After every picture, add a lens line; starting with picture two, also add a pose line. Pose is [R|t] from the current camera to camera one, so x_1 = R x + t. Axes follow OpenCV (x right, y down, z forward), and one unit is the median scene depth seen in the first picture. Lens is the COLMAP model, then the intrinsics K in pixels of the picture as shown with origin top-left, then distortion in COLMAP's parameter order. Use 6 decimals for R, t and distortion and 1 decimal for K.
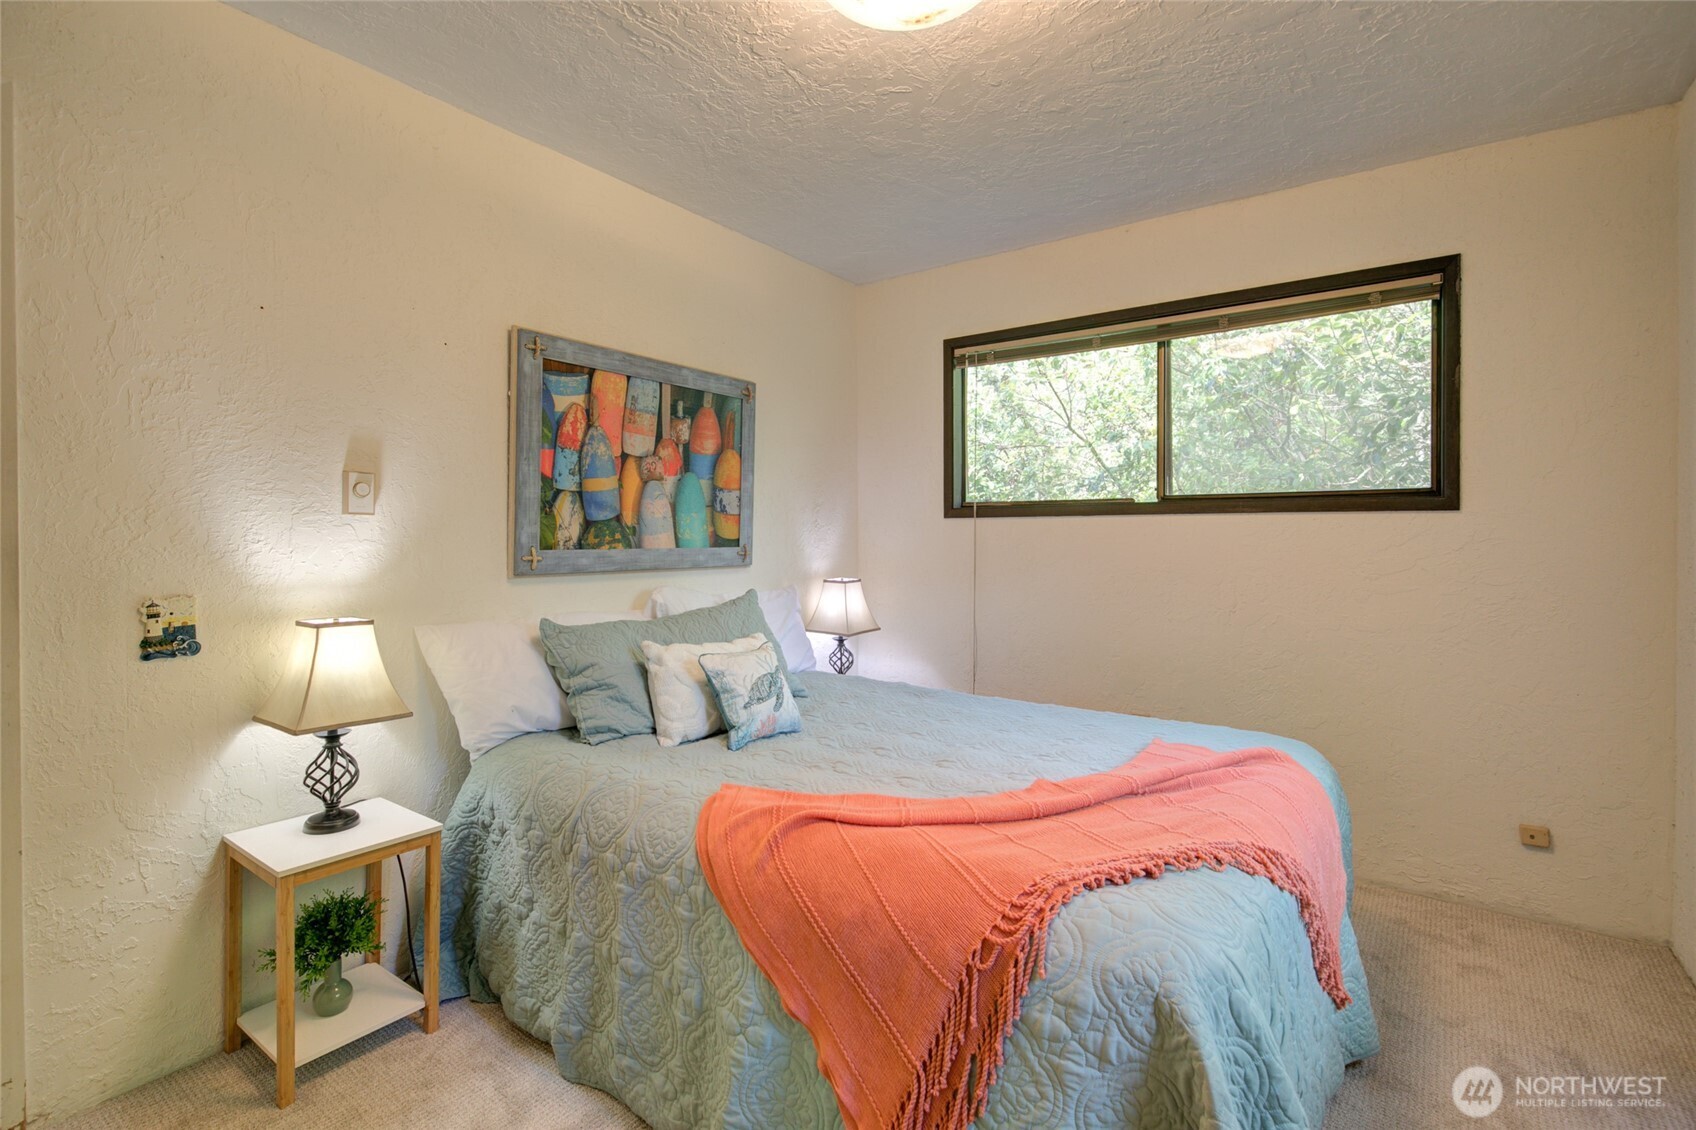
lens RADIAL K [[792.5, 0, 851.3], [0, 792.5, 529.4], [0, 0, 1]] dist [0.000574, -0.000520]
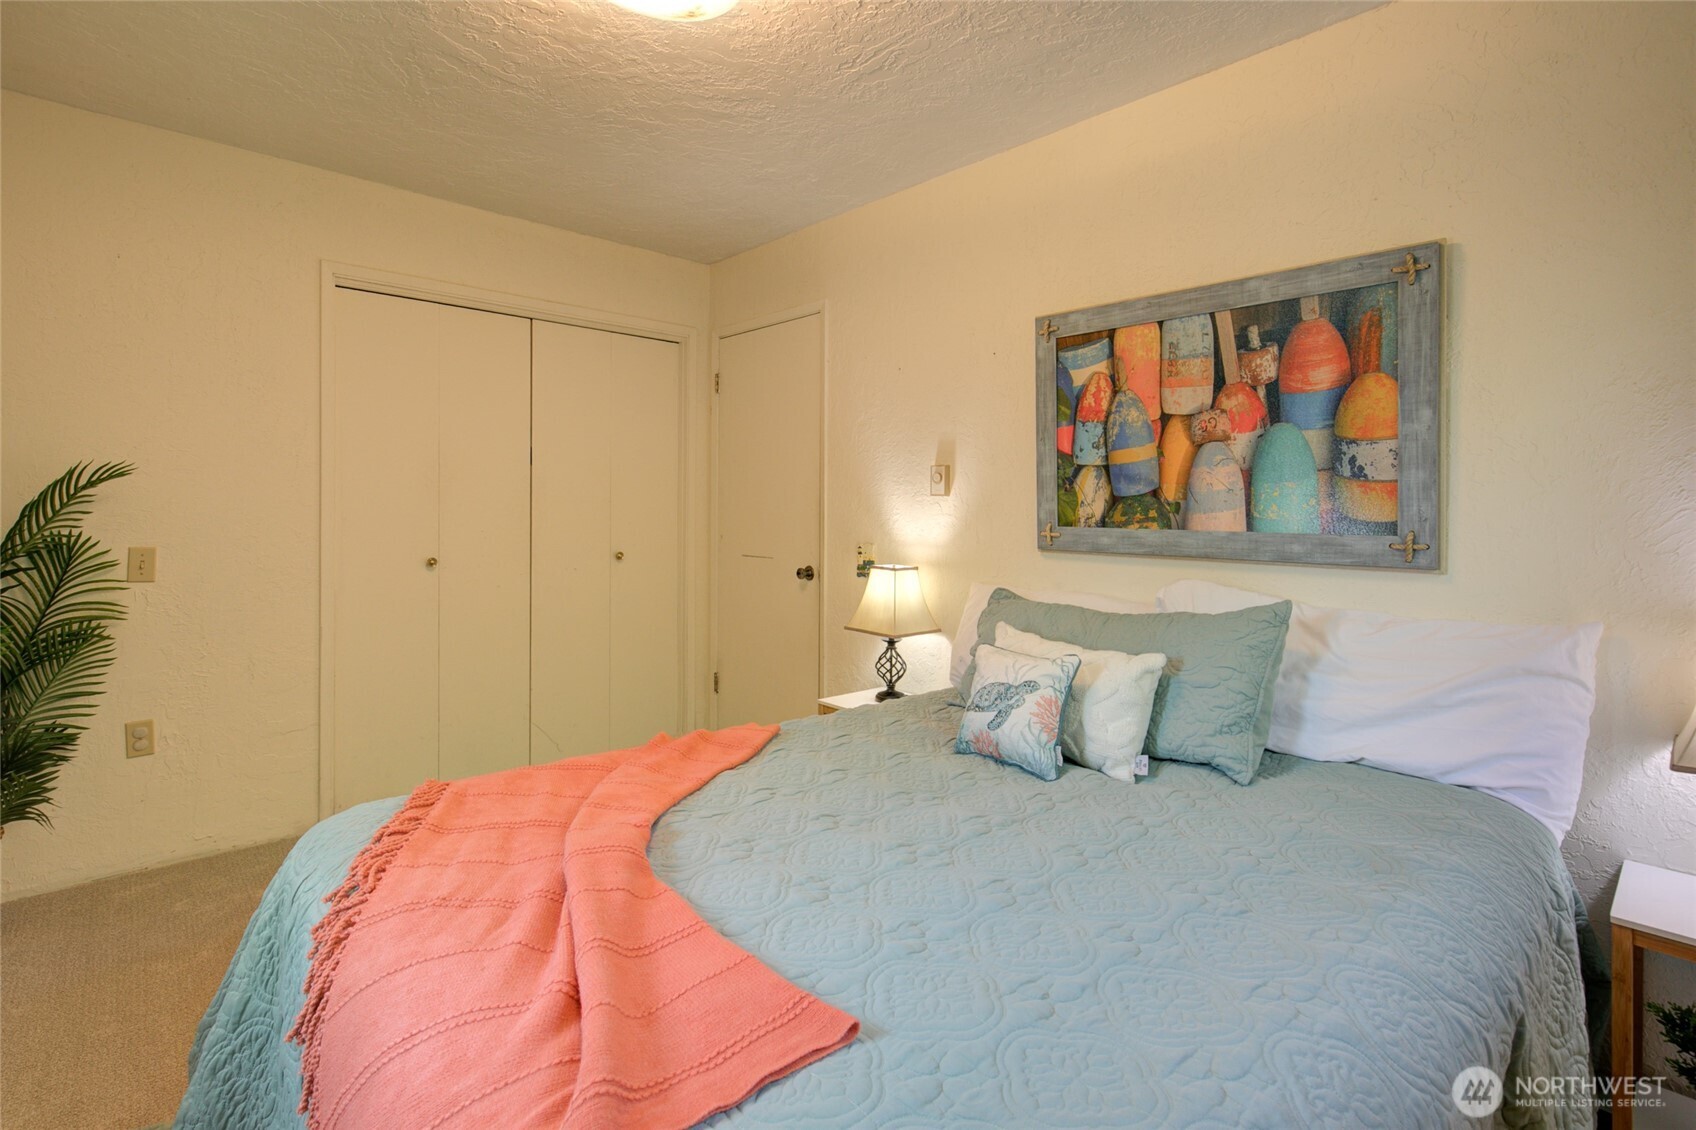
lens RADIAL K [[792.5, 0, 820.5], [0, 792.5, 504.8], [0, 0, 1]] dist [0.000574, -0.000520]
pose [[-0.210037, -0.004099, -0.977685, 0.607614], [-0.000596, 0.999992, -0.004065, 0.002502], [0.977693, -0.000271, -0.210038, 0.827907]]
